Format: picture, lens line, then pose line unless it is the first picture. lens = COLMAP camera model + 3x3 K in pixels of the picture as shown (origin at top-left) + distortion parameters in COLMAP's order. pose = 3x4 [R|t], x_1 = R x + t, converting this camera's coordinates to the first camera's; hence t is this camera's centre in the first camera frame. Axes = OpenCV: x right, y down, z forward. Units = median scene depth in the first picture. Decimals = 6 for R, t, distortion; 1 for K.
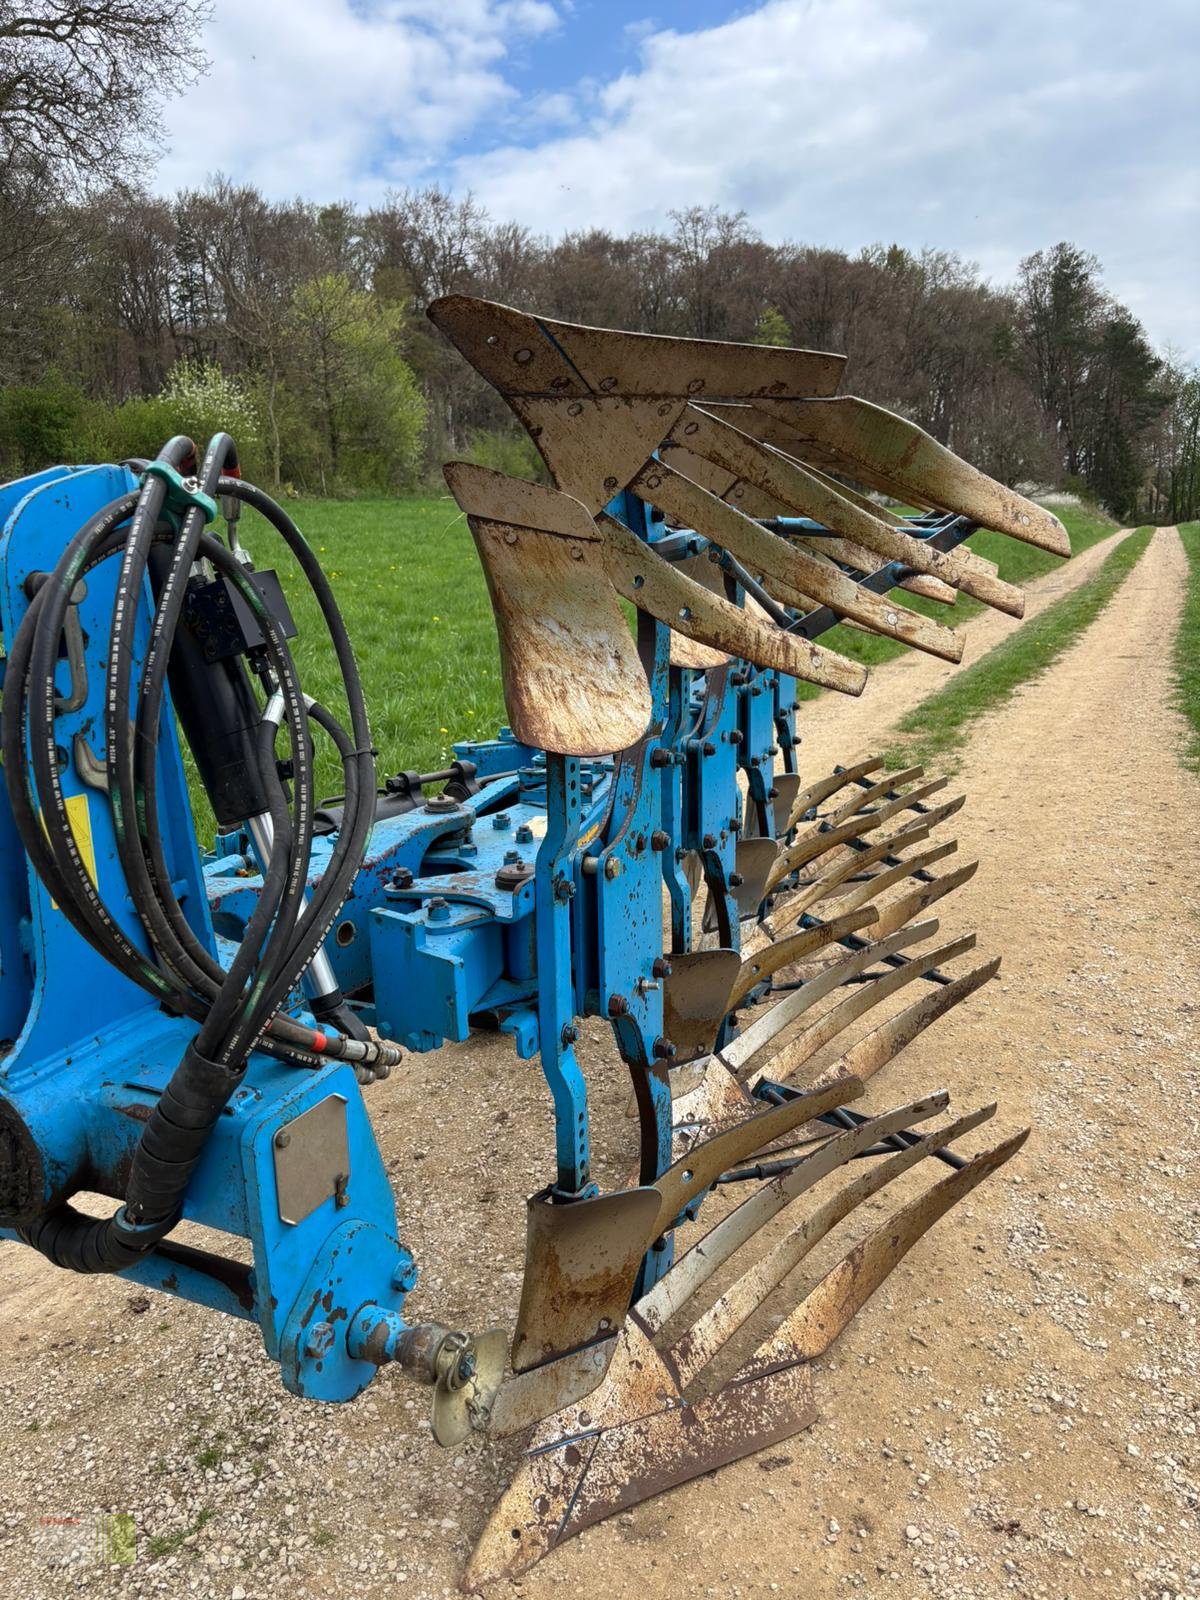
lens RADIAL K [[1192.9, 0, 584.5], [0, 1192.9, 778.5], [0, 0, 1]] dist [0.044502, -0.045665]
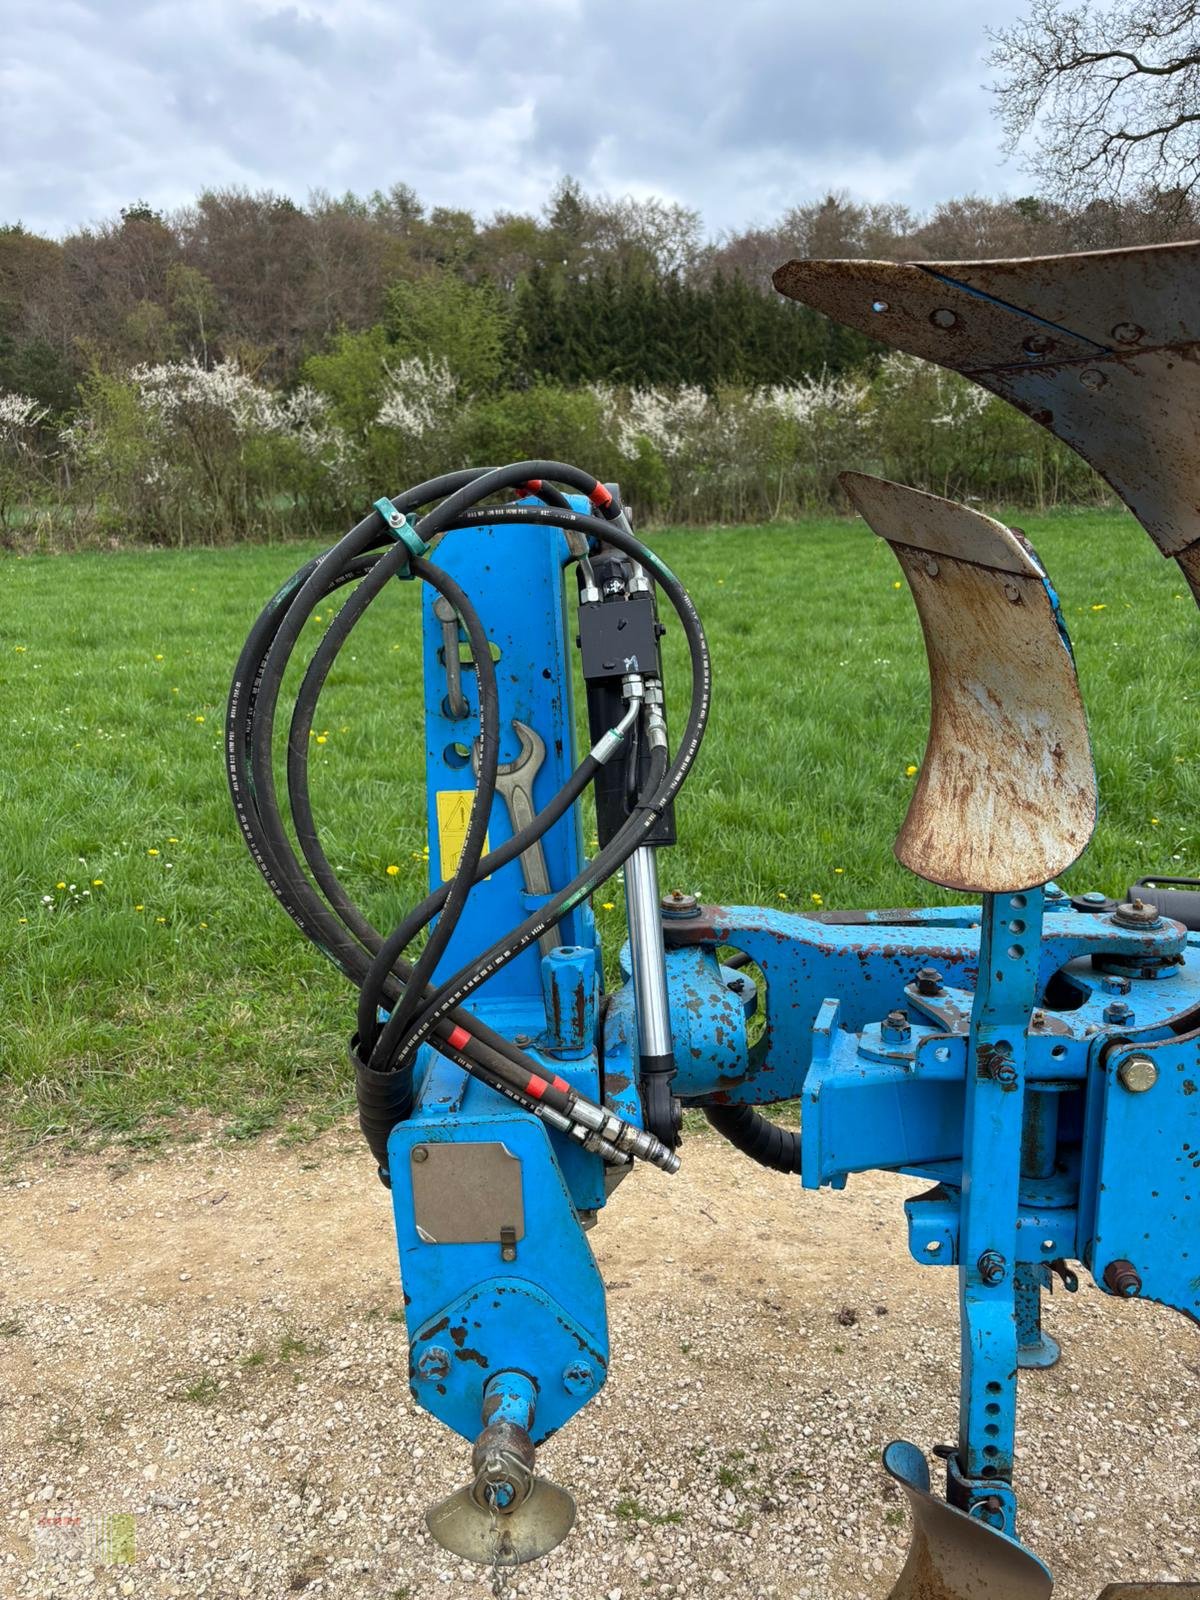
lens RADIAL K [[1192.9, 0, 603.2], [0, 1192.9, 779.7], [0, 0, 1]] dist [0.044502, -0.045665]
pose [[0.442538, 0.186817, -0.877074, 0.482984], [-0.174164, 0.977341, 0.120297, -0.119809], [0.879674, 0.099518, 0.465047, 0.460777]]
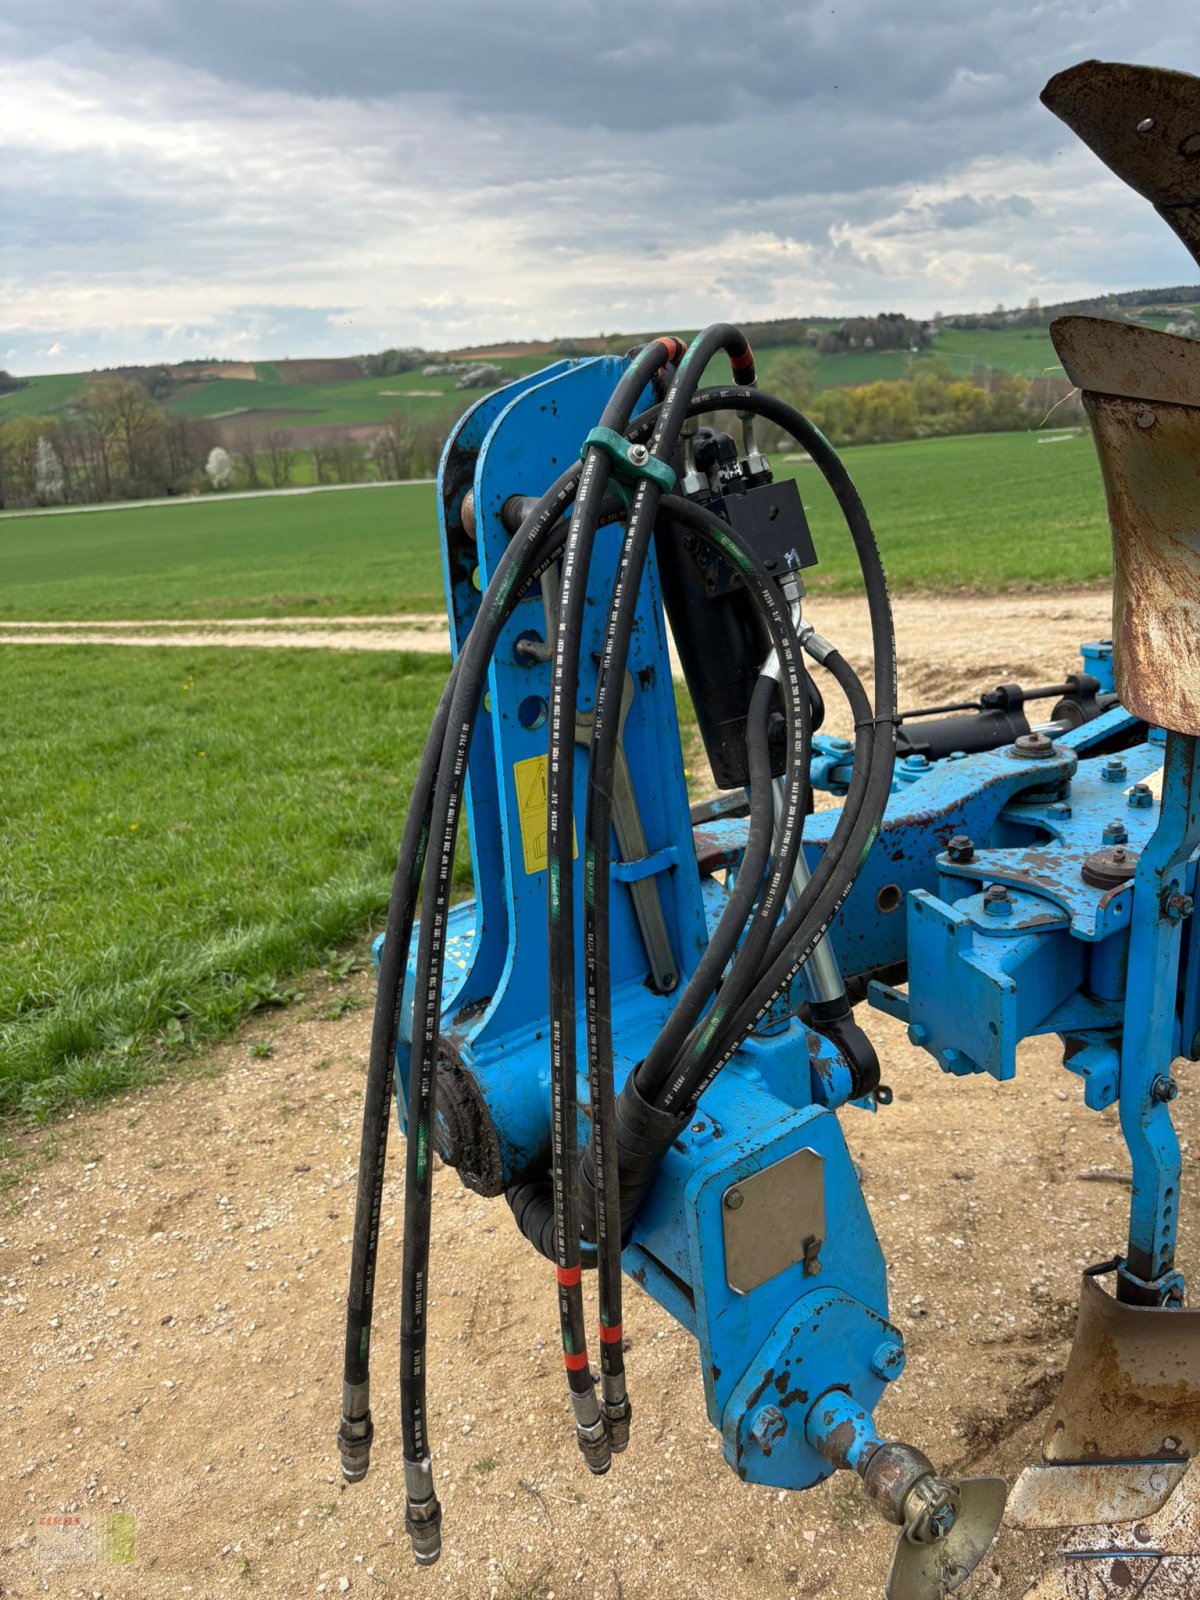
lens RADIAL K [[1192.9, 0, 602.6], [0, 1192.9, 779.6], [0, 0, 1]] dist [0.044502, -0.045665]
pose [[0.869361, 0.116590, -0.480227, 0.023433], [-0.055674, 0.988691, 0.139249, -0.068366], [0.491031, -0.094322, 0.866021, 0.196396]]
